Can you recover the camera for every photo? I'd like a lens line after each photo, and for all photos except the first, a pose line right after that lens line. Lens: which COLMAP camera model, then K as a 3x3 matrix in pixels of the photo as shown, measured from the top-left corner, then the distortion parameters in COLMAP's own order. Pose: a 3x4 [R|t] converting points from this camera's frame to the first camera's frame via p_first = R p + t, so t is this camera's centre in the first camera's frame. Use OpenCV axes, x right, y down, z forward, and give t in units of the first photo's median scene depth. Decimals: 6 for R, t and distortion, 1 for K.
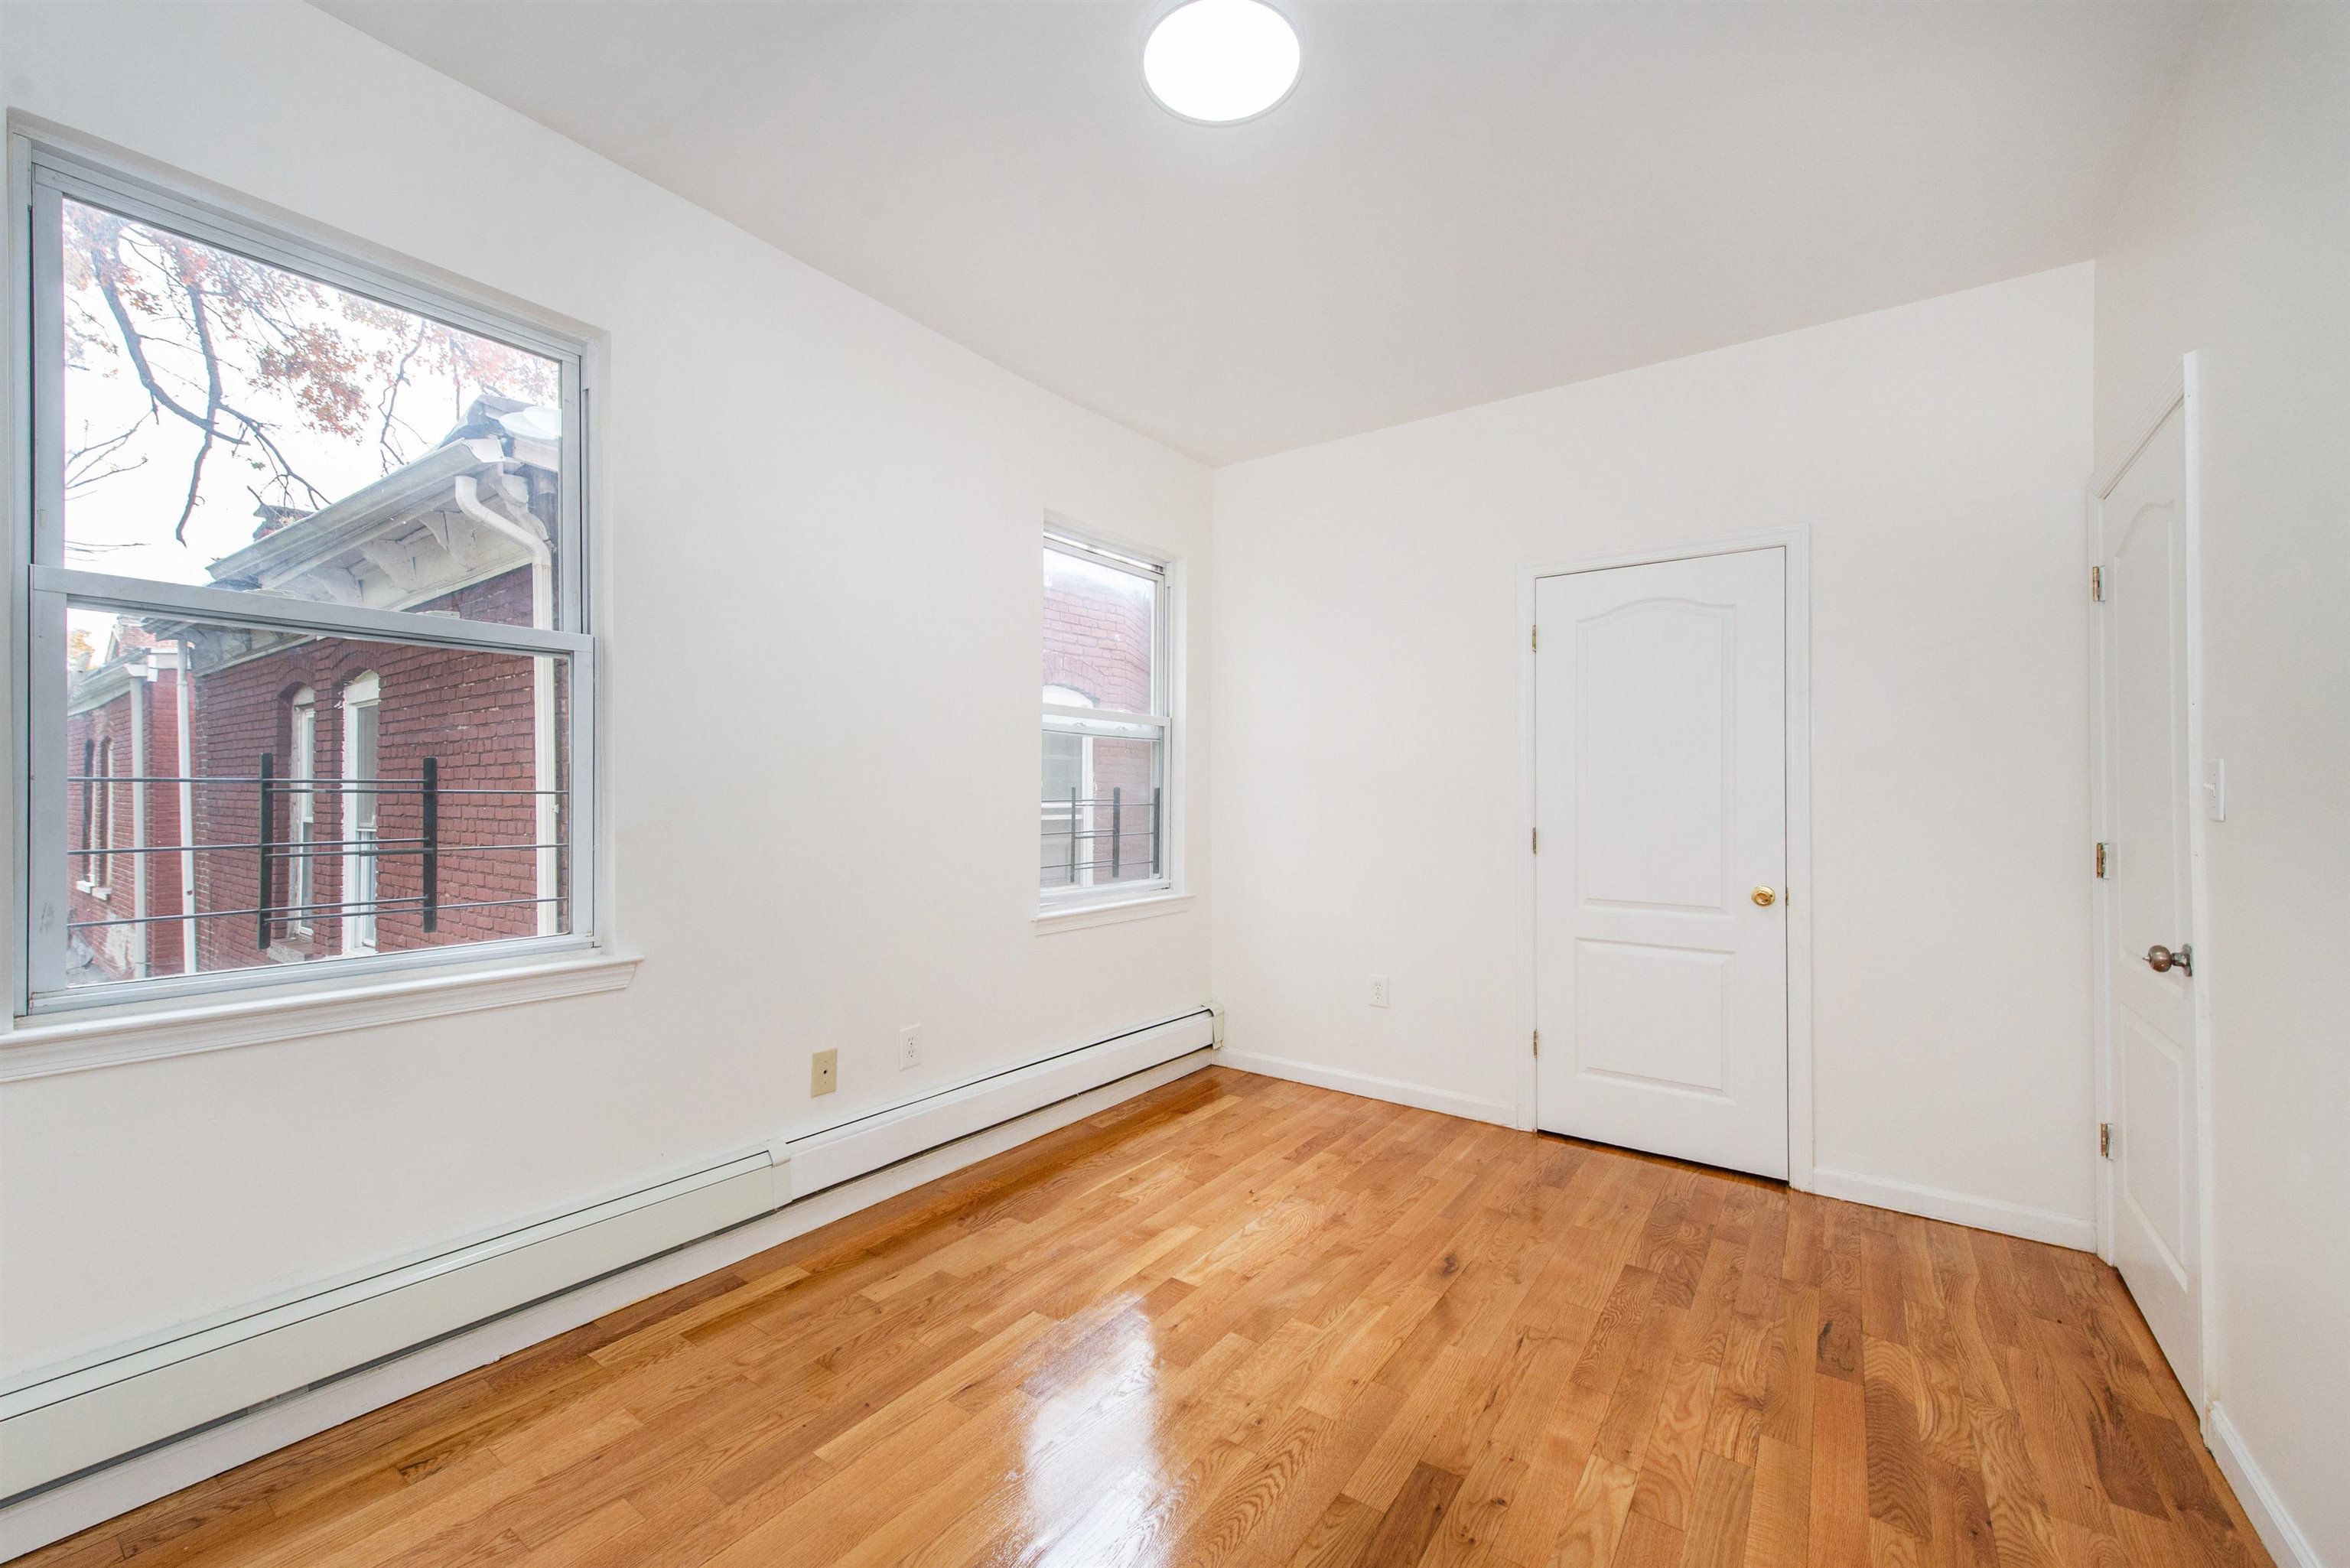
lens RADIAL K [[923.8, 0, 1175.0], [0, 923.8, 784.0], [0, 0, 1]] dist [0.002133, -0.000111]
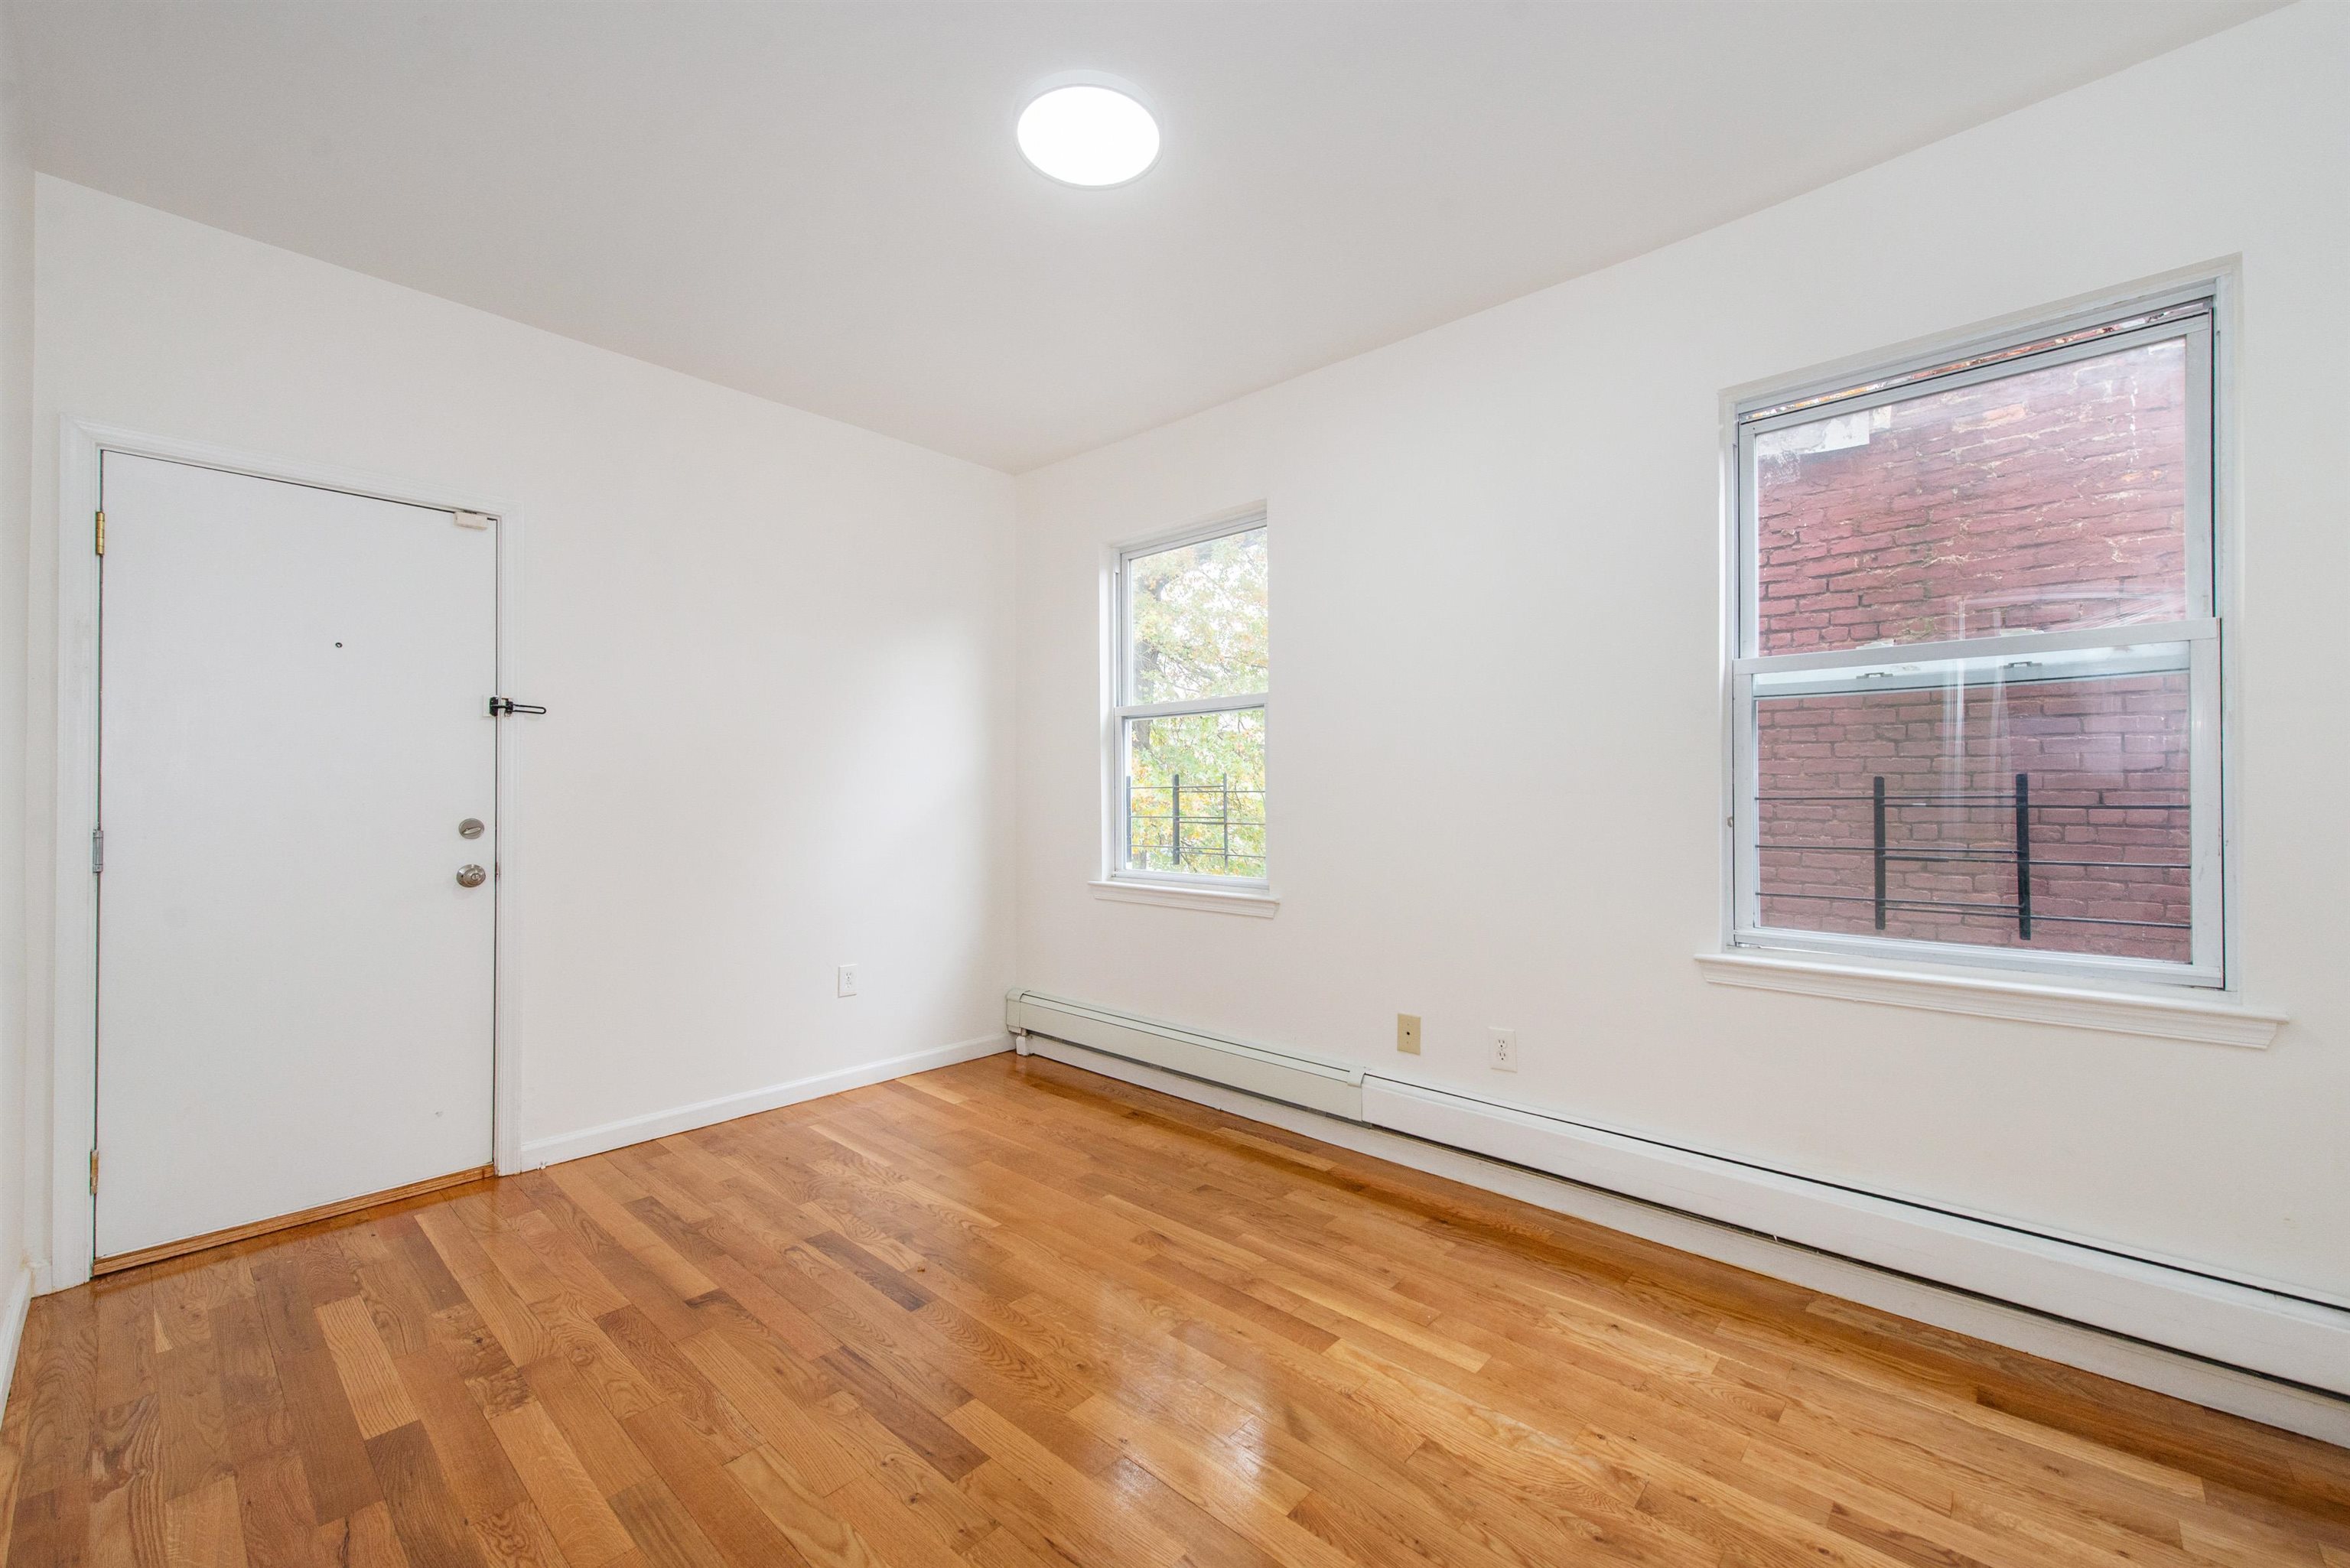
lens RADIAL K [[923.8, 0, 1175.0], [0, 923.8, 784.0], [0, 0, 1]] dist [0.002133, -0.000111]
pose [[-0.105518, -0.009941, -0.994368, 0.798384], [0.017295, 0.999780, -0.011831, 0.010952], [0.994267, -0.018446, -0.105323, 0.842612]]
